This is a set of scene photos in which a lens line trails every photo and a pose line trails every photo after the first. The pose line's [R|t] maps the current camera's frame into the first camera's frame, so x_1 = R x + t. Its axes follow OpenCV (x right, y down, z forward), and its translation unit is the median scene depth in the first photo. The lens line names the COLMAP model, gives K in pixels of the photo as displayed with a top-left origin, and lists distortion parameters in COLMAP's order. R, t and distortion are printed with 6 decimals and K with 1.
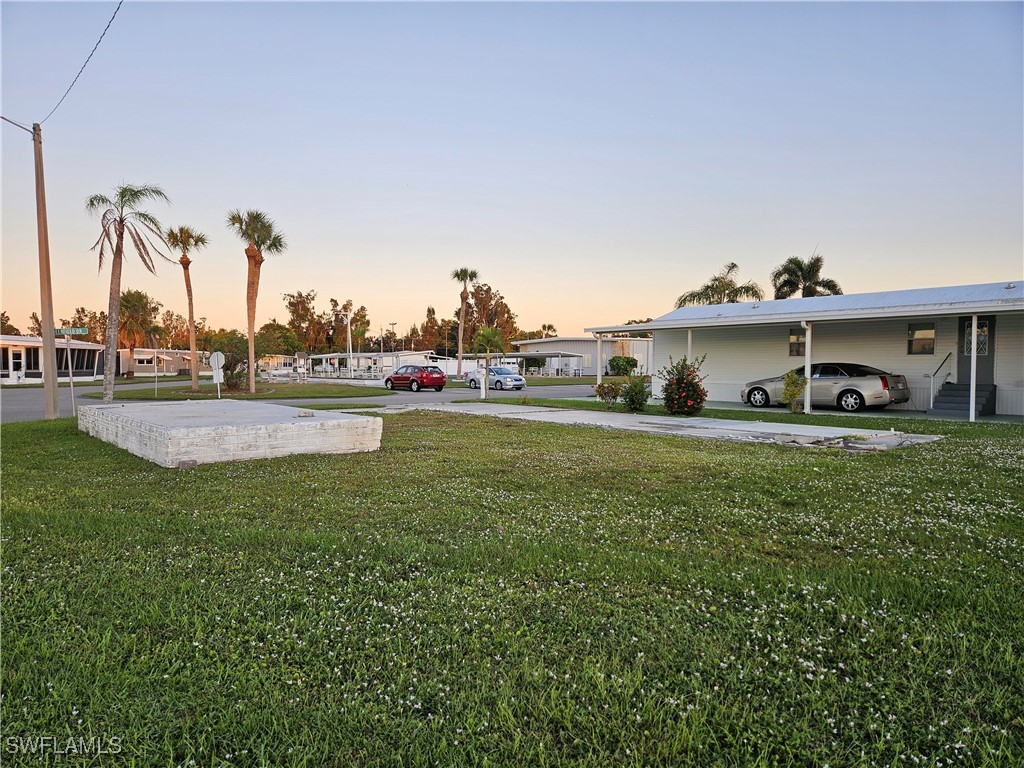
lens RADIAL K [[686.0, 0, 512.0], [0, 686.0, 384.0], [0, 0, 1]] dist [0.097480, -0.099451]
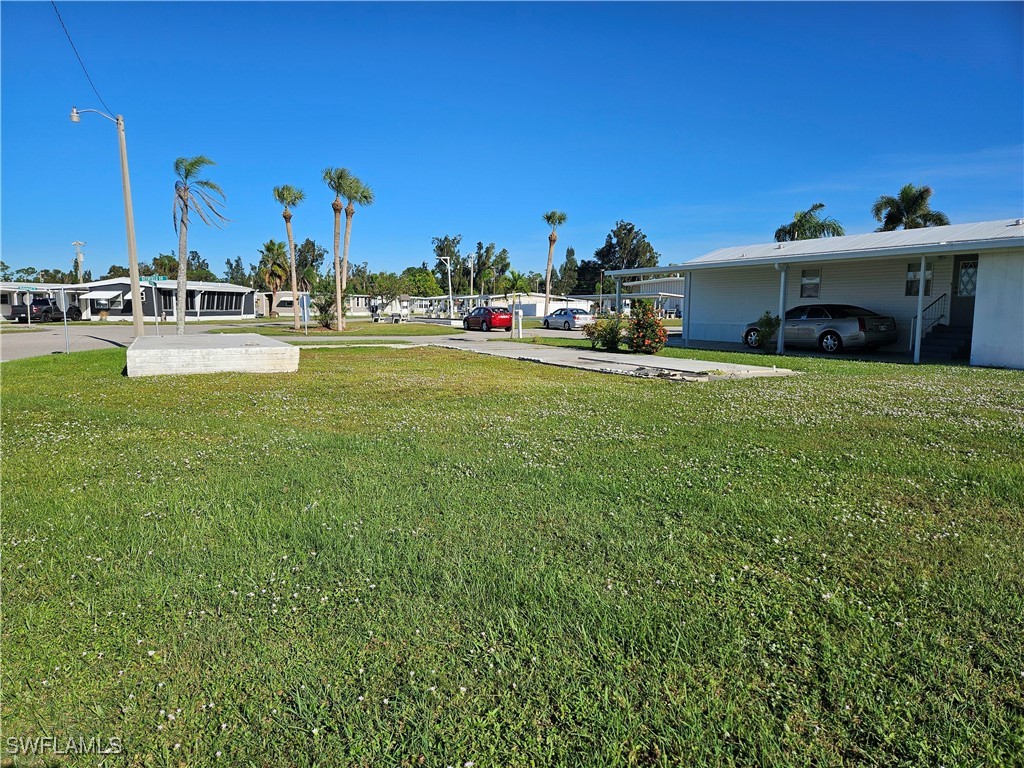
lens RADIAL K [[691.3, 0, 509.0], [0, 691.3, 387.4], [0, 0, 1]] dist [0.100467, -0.103235]
pose [[0.972499, 0.028432, -0.231163, 0.129031], [-0.007921, 0.995984, 0.089177, 0.001111], [0.232771, -0.084894, 0.968819, -0.048812]]
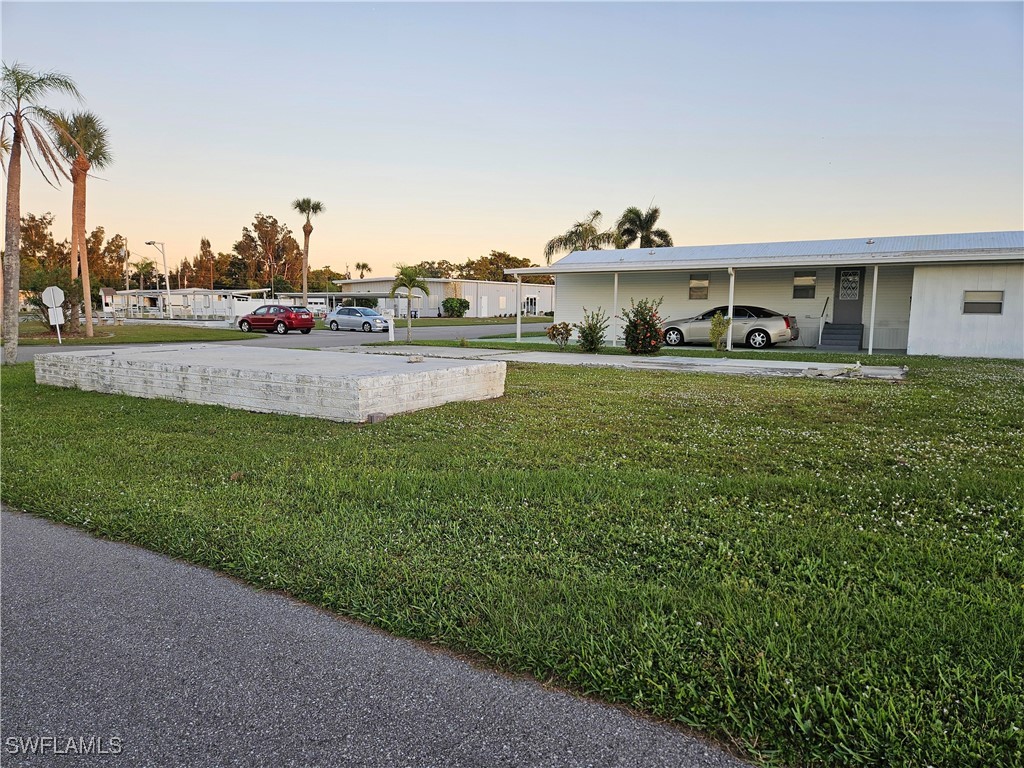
lens RADIAL K [[682.4, 0, 518.5], [0, 682.4, 375.1], [0, 0, 1]] dist [0.100795, -0.098240]
pose [[0.945282, -0.026696, 0.325160, -0.122064], [0.003174, 0.997352, 0.072654, -0.000119], [-0.326239, -0.067646, 0.942864, 0.028180]]
